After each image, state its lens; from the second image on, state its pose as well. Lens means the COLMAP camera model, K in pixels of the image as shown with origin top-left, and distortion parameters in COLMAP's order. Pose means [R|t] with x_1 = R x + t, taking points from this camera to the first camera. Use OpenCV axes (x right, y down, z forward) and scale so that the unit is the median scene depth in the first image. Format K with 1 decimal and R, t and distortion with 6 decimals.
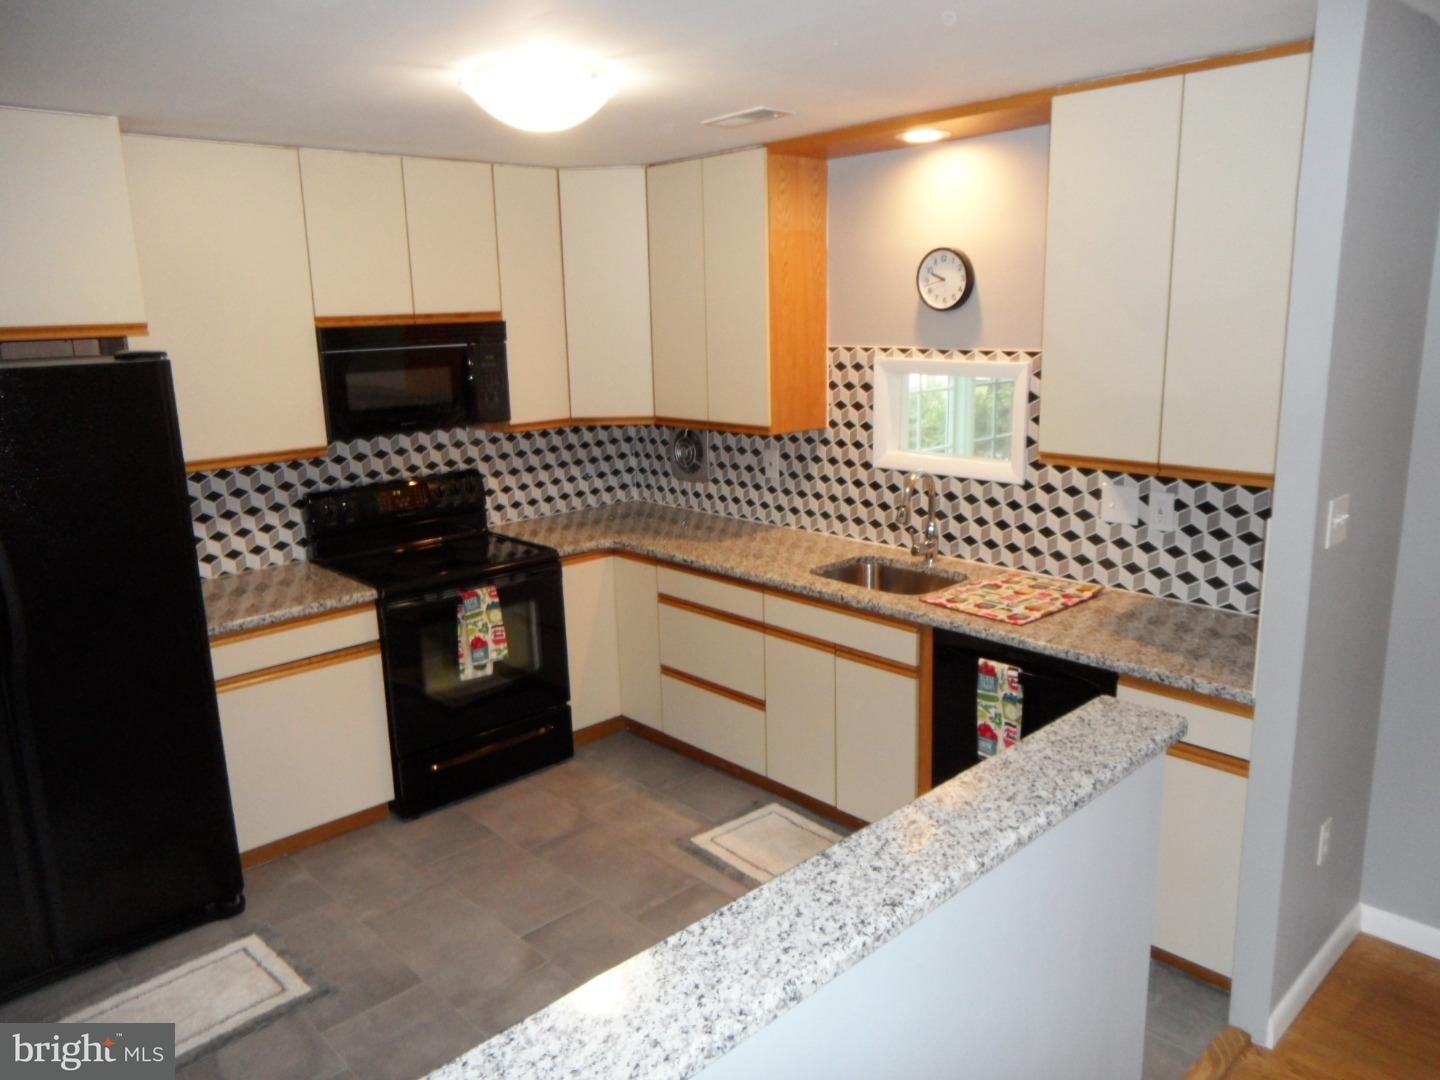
lens RADIAL K [[1043.9, 0, 740.3], [0, 1043.9, 529.7], [0, 0, 1]] dist [-0.004162, 0.005390]
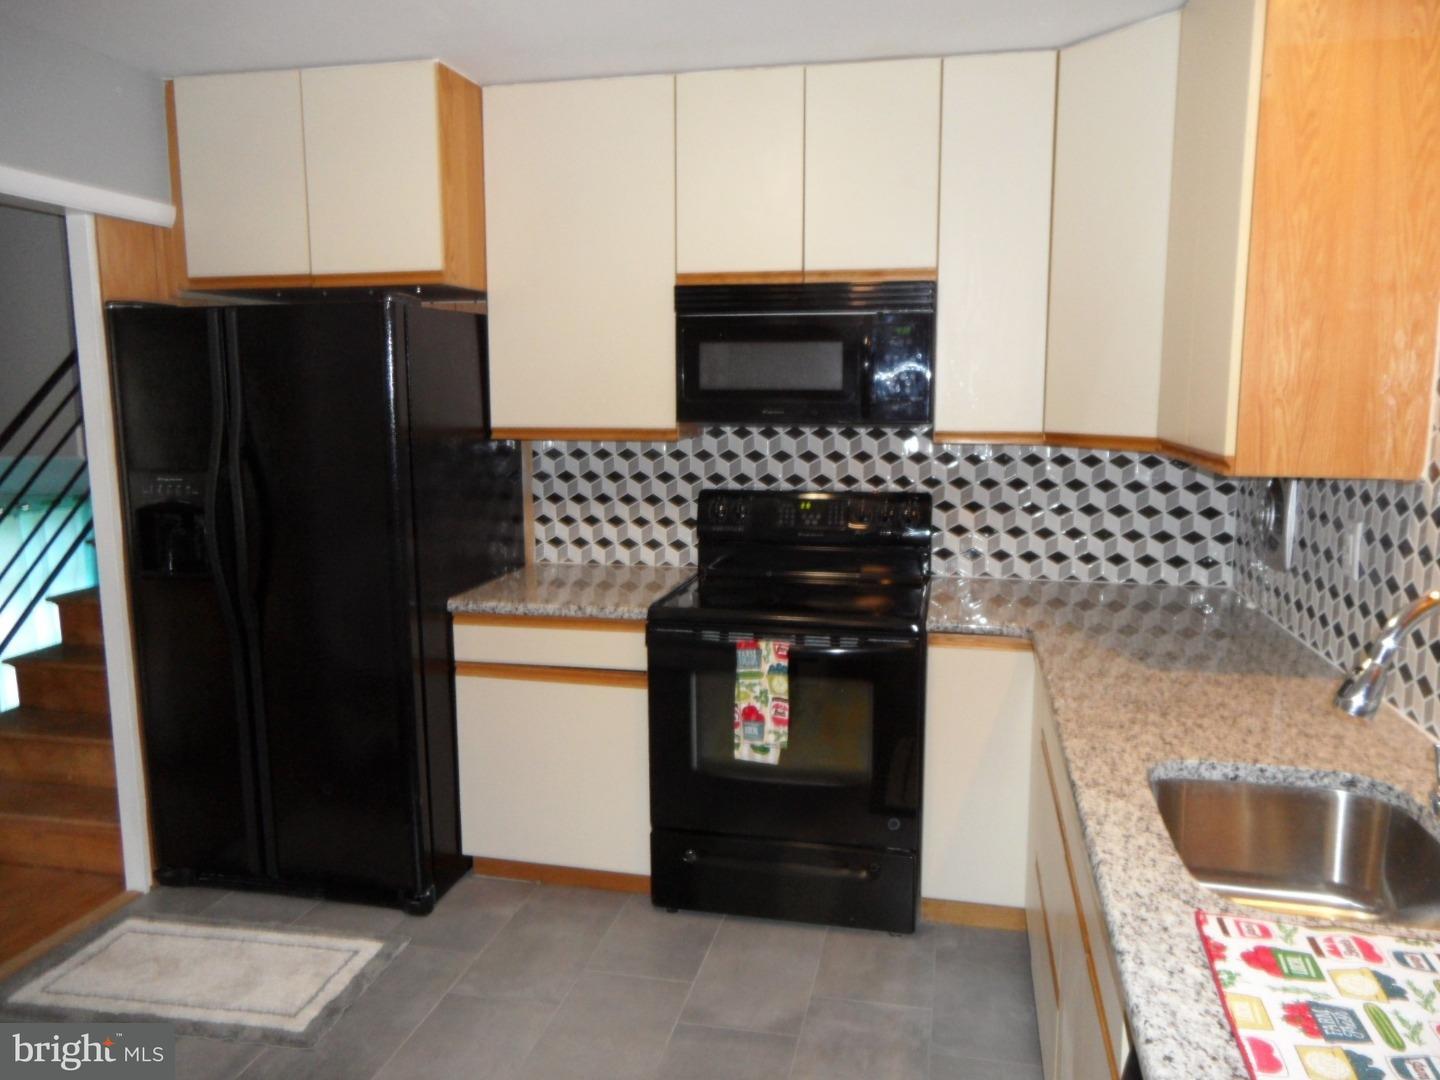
lens RADIAL K [[1043.9, 0, 740.3], [0, 1043.9, 529.7], [0, 0, 1]] dist [-0.004162, 0.005390]
pose [[0.562007, 0.140408, -0.815128, 0.325943], [-0.188841, 0.981240, 0.038820, -0.044607], [0.805287, 0.132113, 0.577979, 0.580951]]
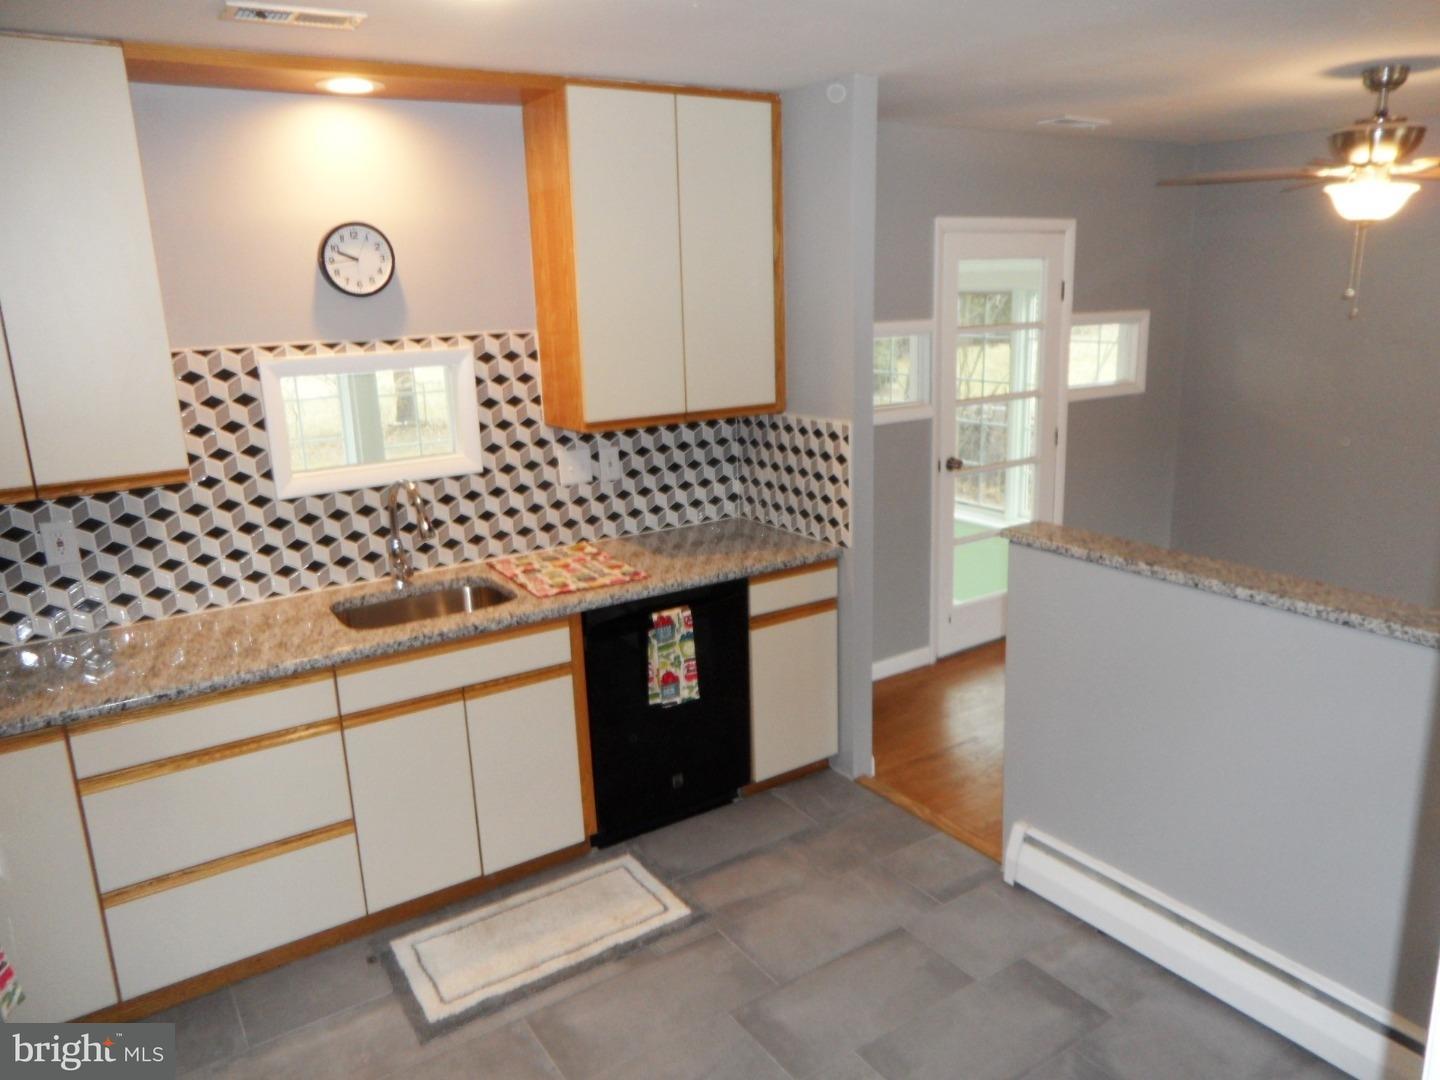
lens RADIAL K [[1036.2, 0, 765.5], [0, 1036.2, 543.2], [0, 0, 1]] dist [-0.024794, 0.001105]
pose [[0.150070, -0.230836, 0.961350, -0.621407], [0.230894, 0.953656, 0.192945, -0.102613], [-0.961336, 0.193014, 0.196413, 0.553021]]
